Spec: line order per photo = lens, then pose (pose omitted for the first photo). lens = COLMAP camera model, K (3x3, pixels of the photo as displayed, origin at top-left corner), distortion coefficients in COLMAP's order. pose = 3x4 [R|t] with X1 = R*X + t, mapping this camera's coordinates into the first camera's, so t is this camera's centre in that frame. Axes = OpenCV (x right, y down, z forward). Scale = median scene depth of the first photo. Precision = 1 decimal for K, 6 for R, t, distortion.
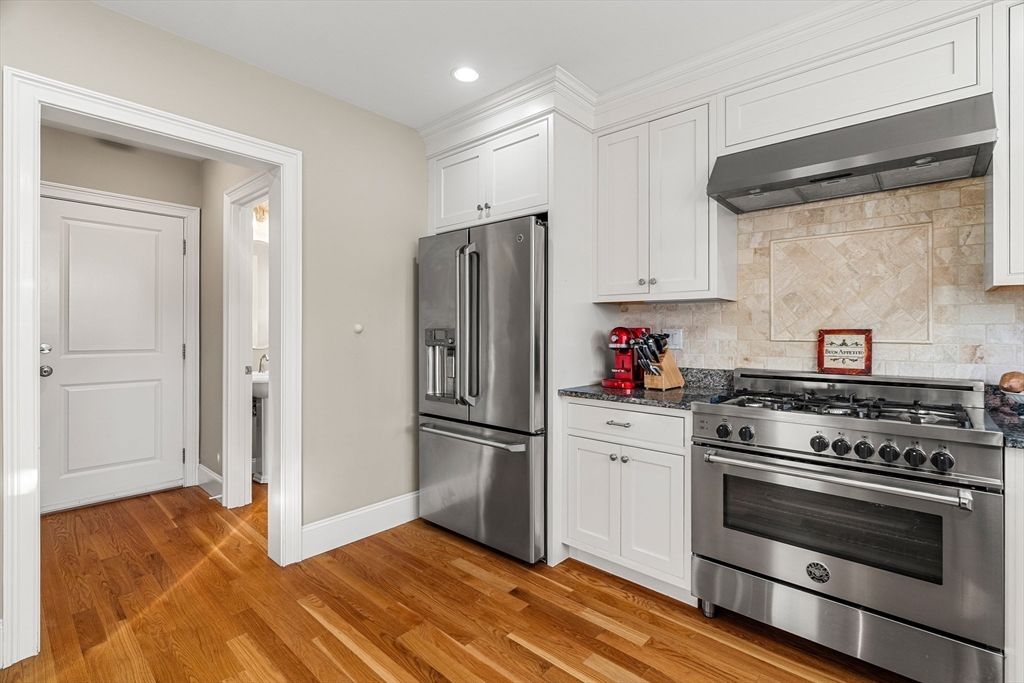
lens RADIAL K [[466.9, 0, 515.9], [0, 466.9, 332.6], [0, 0, 1]] dist [-0.002008, -0.000452]
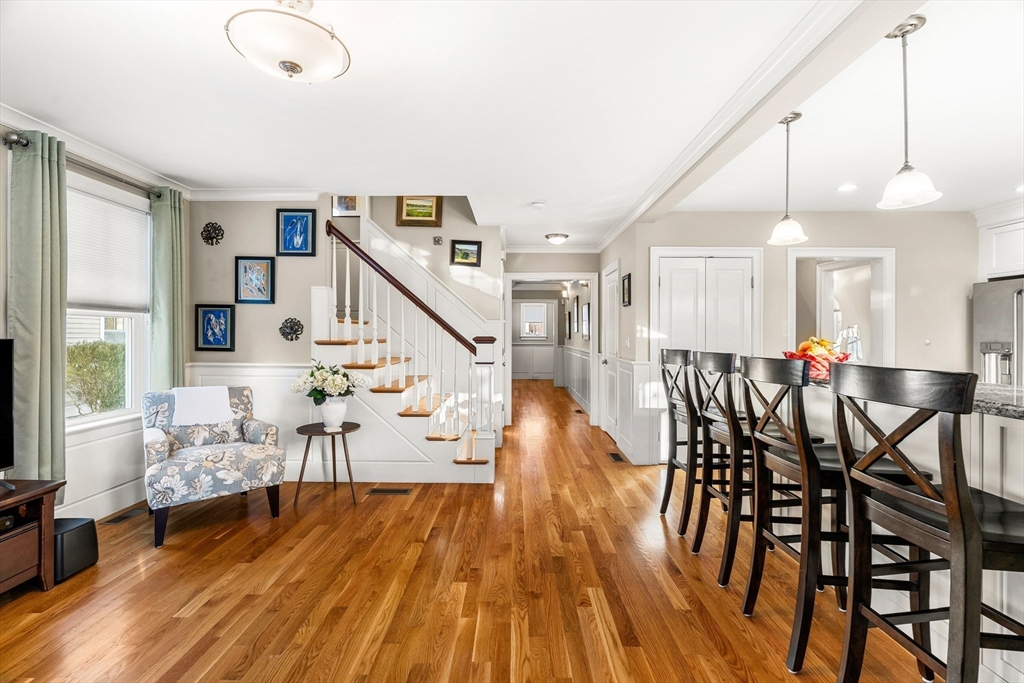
lens RADIAL K [[463.2, 0, 512.1], [0, 463.2, 336.6], [0, 0, 1]] dist [-0.001165, -0.000153]
pose [[0.658337, -0.003585, -0.752715, -0.082283], [0.001910, 0.999993, -0.003092, -0.033061], [0.752721, 0.000598, 0.658339, -1.568598]]
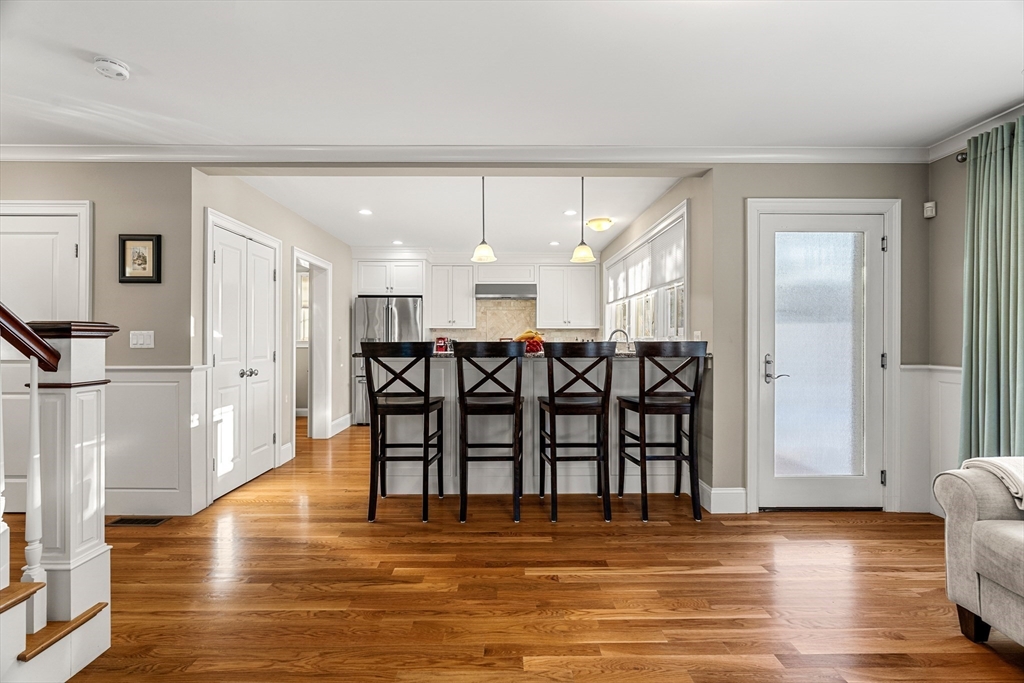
lens RADIAL K [[463.2, 0, 512.1], [0, 463.2, 336.6], [0, 0, 1]] dist [-0.001165, -0.000153]
pose [[0.741295, 0.000223, 0.671180, -1.508416], [0.004513, 0.999976, -0.005317, -0.001153], [-0.671164, 0.006970, 0.741276, -1.509839]]
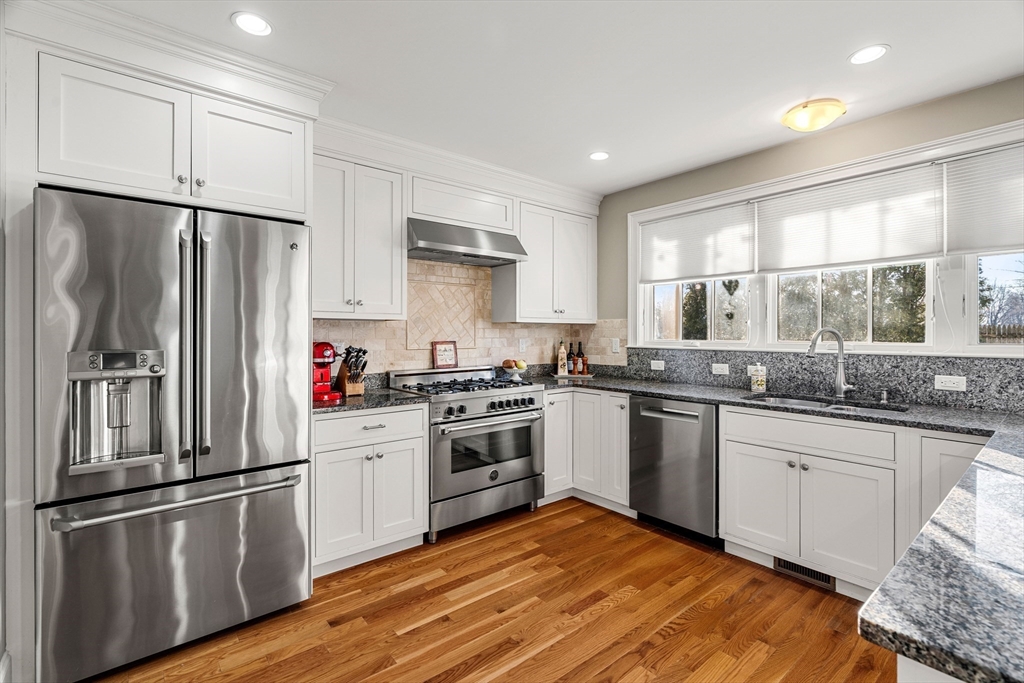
lens RADIAL K [[463.2, 0, 512.1], [0, 463.2, 336.6], [0, 0, 1]] dist [-0.001165, -0.000153]
pose [[0.159063, -0.013582, 0.987175, -0.870520], [0.003434, 0.999907, 0.013204, -0.043651], [-0.987262, 0.001290, 0.159095, 0.485686]]
